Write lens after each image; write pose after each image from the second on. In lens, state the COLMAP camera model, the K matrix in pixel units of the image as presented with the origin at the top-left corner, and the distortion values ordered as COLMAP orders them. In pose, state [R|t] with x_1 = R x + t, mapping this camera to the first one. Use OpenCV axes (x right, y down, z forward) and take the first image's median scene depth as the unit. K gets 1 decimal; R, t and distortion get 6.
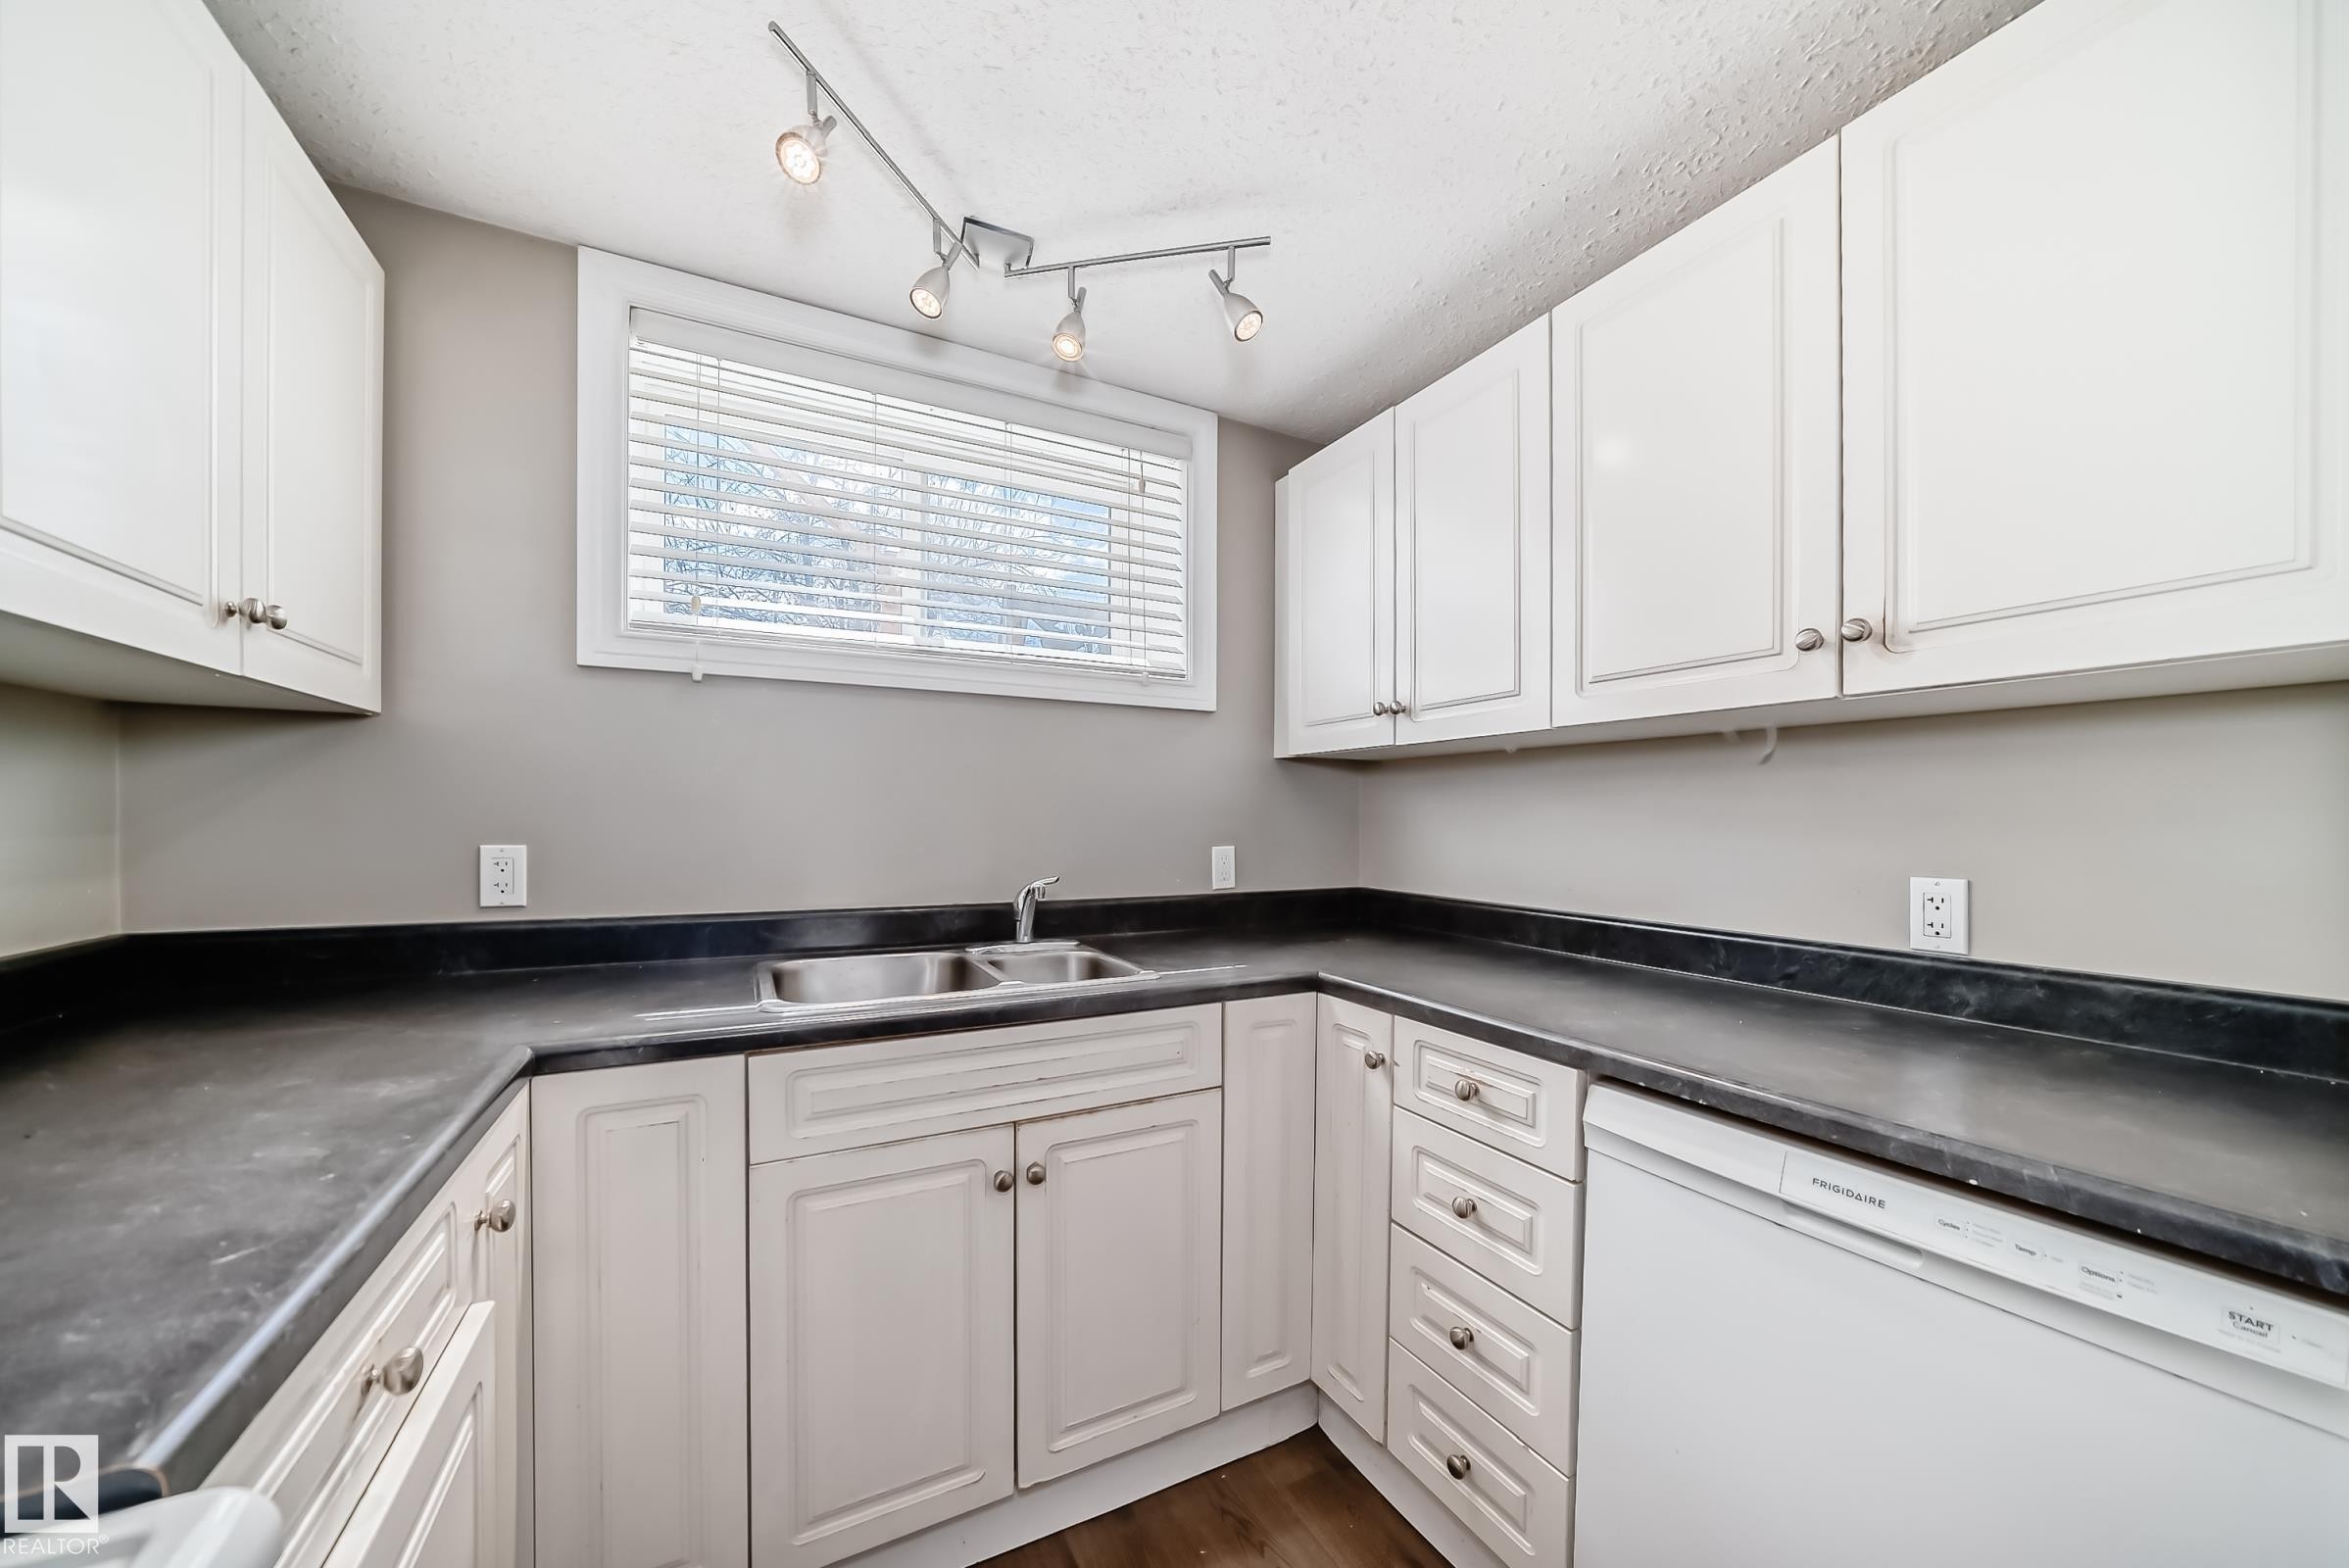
lens RADIAL K [[819.4, 0, 1159.9], [0, 819.4, 824.1], [0, 0, 1]] dist [-0.025893, 0.004965]
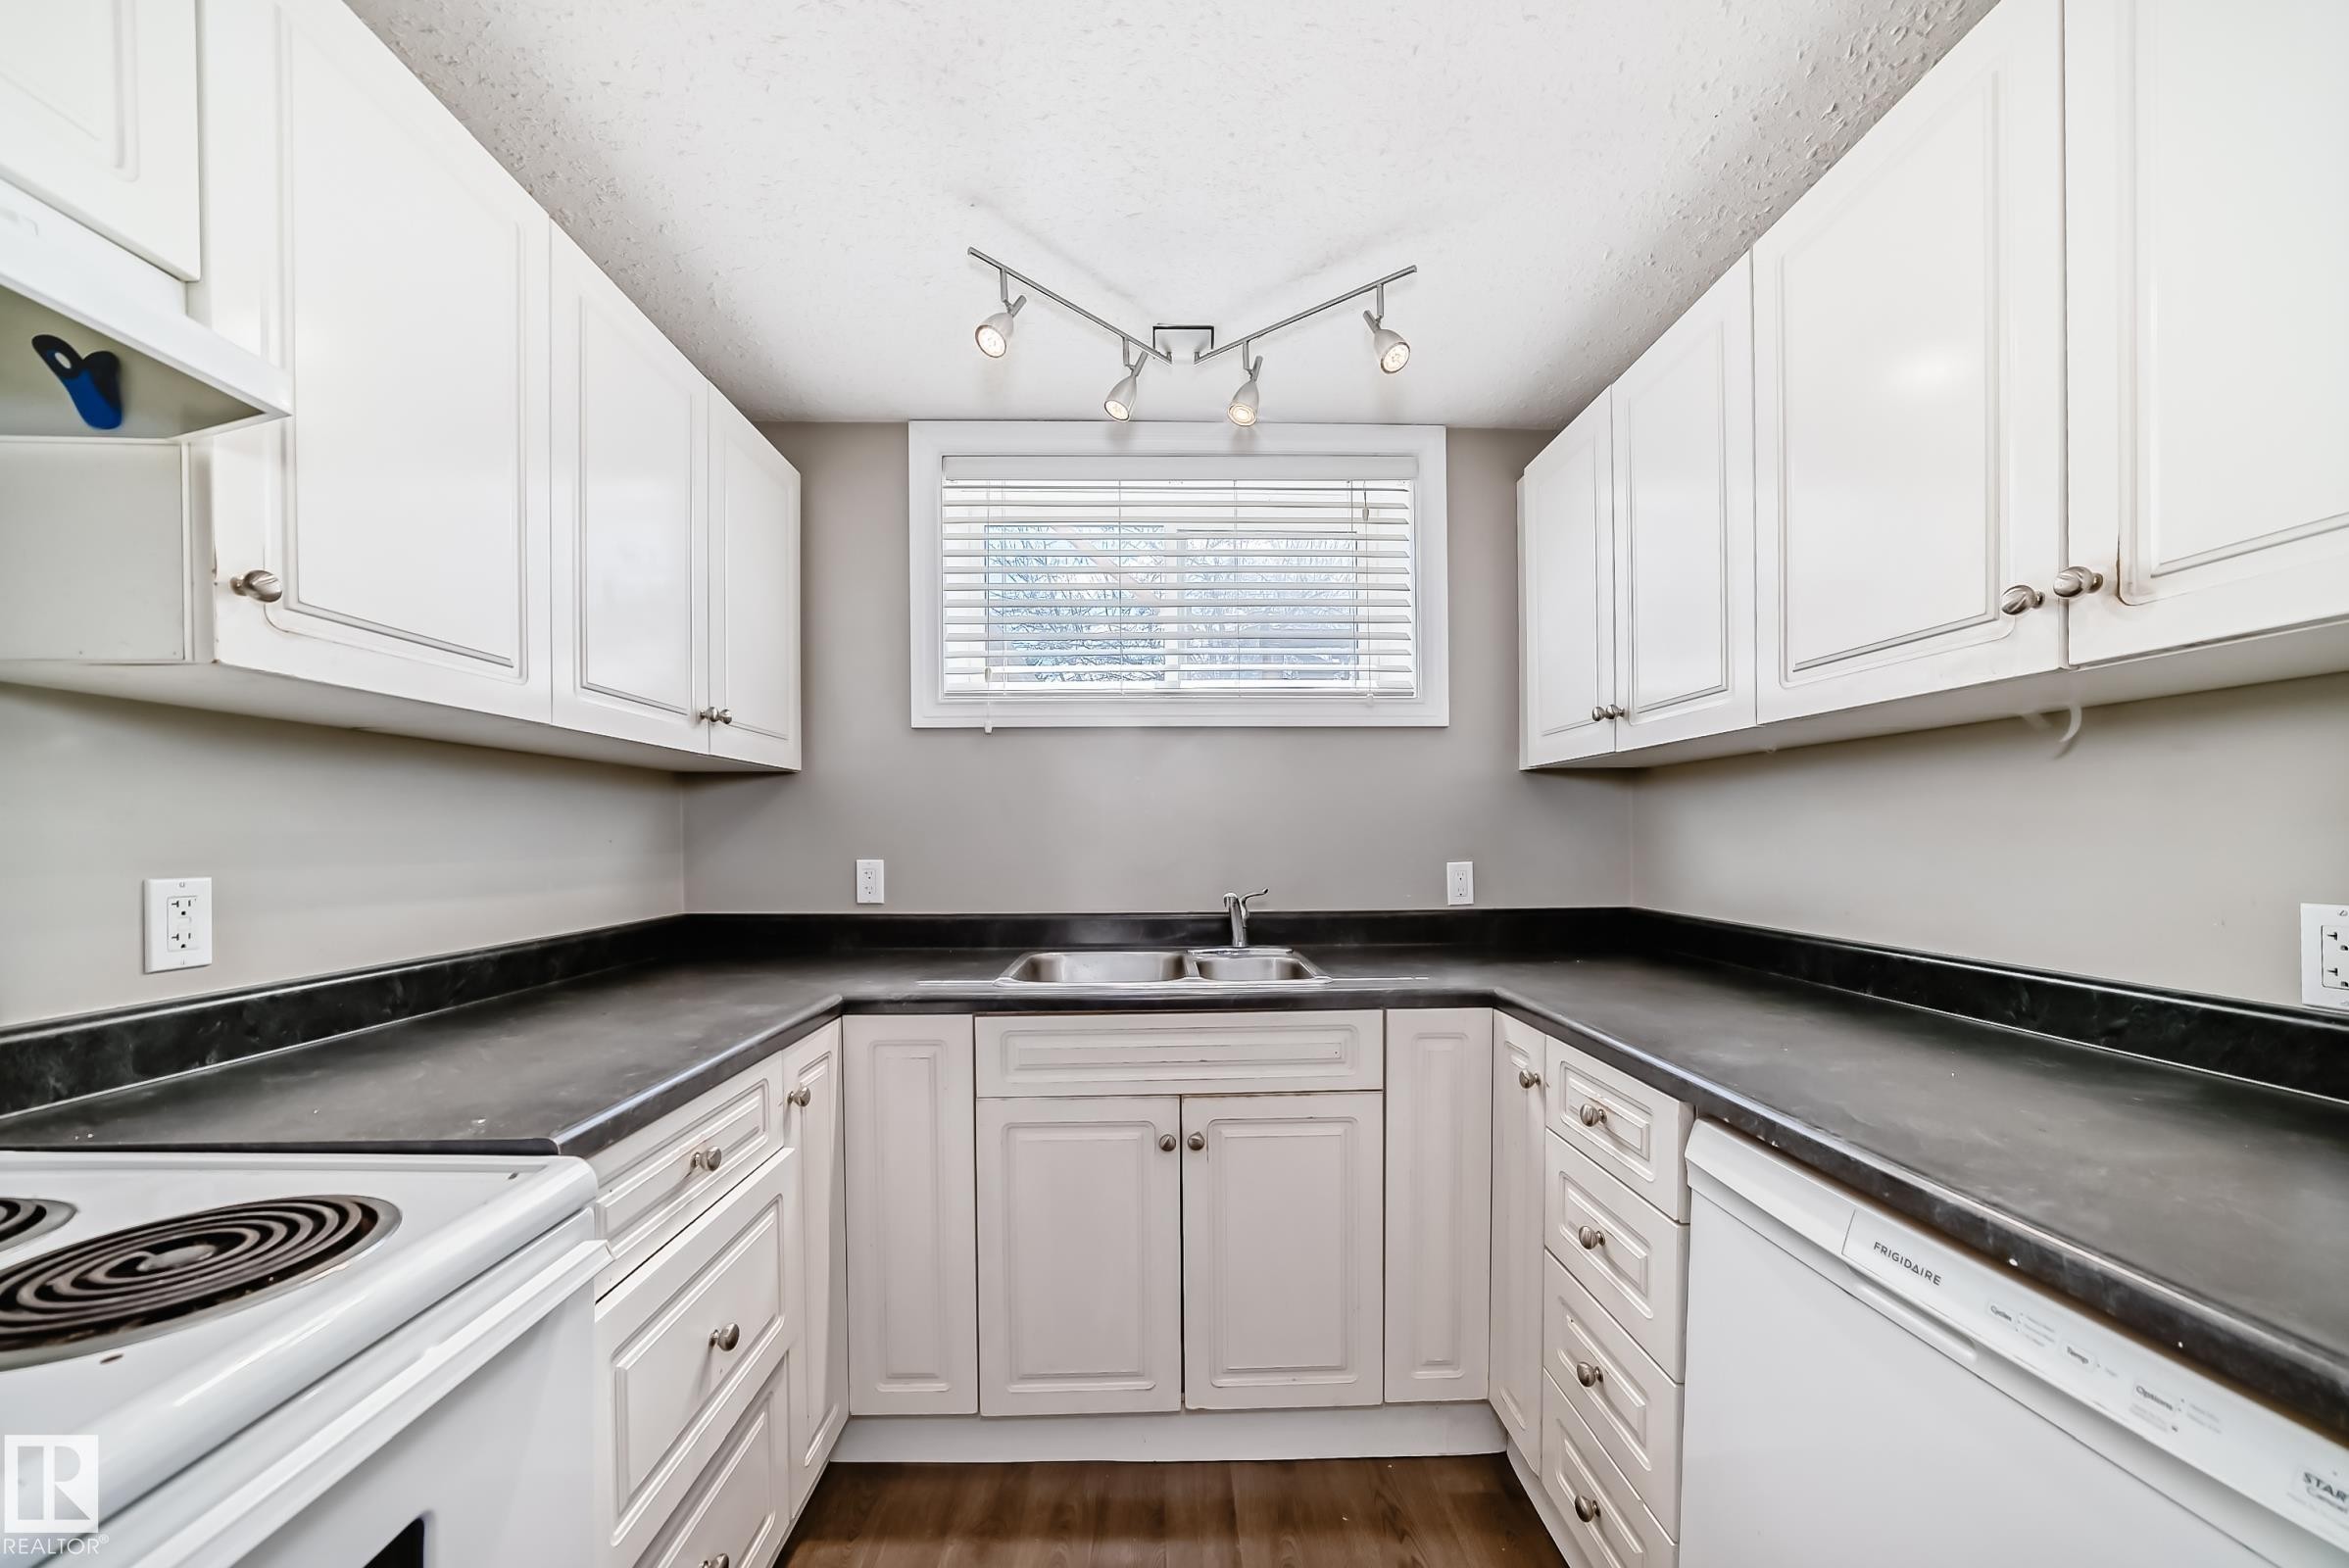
lens RADIAL K [[819.4, 0, 1168.8], [0, 819.4, 845.7], [0, 0, 1]] dist [-0.025893, 0.004965]
pose [[0.899500, -0.007480, -0.436857, 0.294350], [0.009026, 0.999958, 0.001463, 0.004265], [0.436828, -0.005259, 0.899530, -0.058753]]
